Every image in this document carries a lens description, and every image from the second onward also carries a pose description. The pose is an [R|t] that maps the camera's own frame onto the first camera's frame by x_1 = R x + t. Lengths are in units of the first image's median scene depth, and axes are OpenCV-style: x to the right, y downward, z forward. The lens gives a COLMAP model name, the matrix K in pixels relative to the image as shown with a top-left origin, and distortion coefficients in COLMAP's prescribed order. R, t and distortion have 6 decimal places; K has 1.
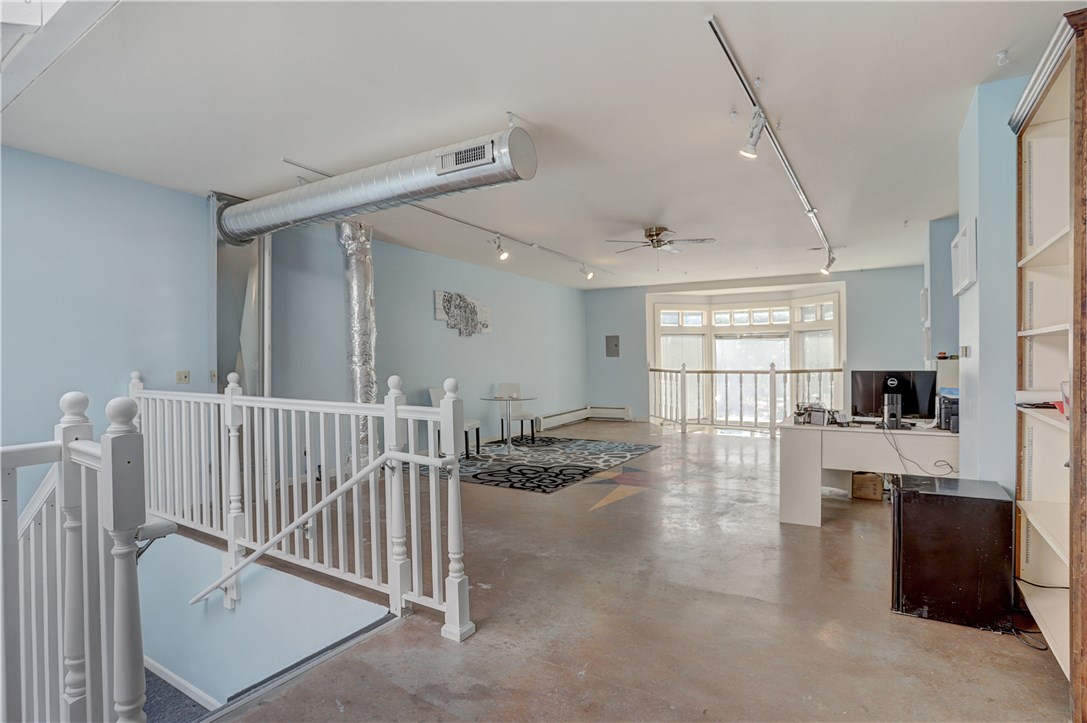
lens RADIAL K [[551.0, 0, 543.5], [0, 551.0, 361.5], [0, 0, 1]] dist [-0.000522, 0.000018]
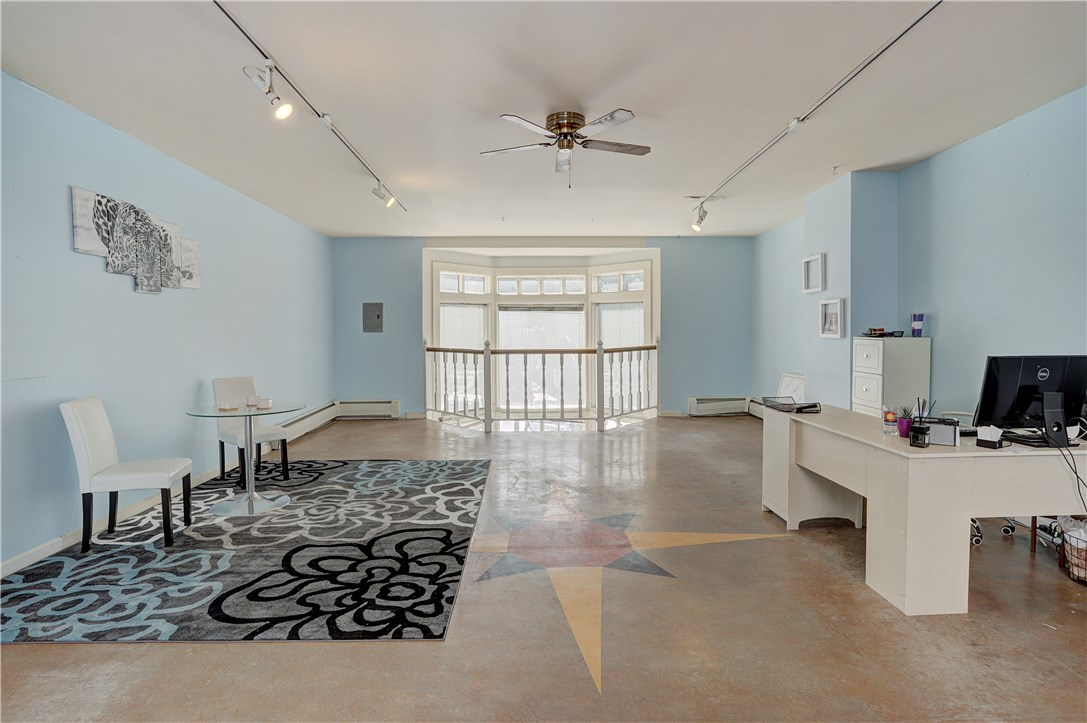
lens RADIAL K [[560.5, 0, 541.1], [0, 560.5, 345.4], [0, 0, 1]] dist [0.000566, 0.001679]
pose [[0.858503, -0.011064, 0.512688, -0.071033], [0.002927, 0.999857, 0.016677, -0.002910], [-0.512799, -0.012817, 0.858413, 0.273016]]
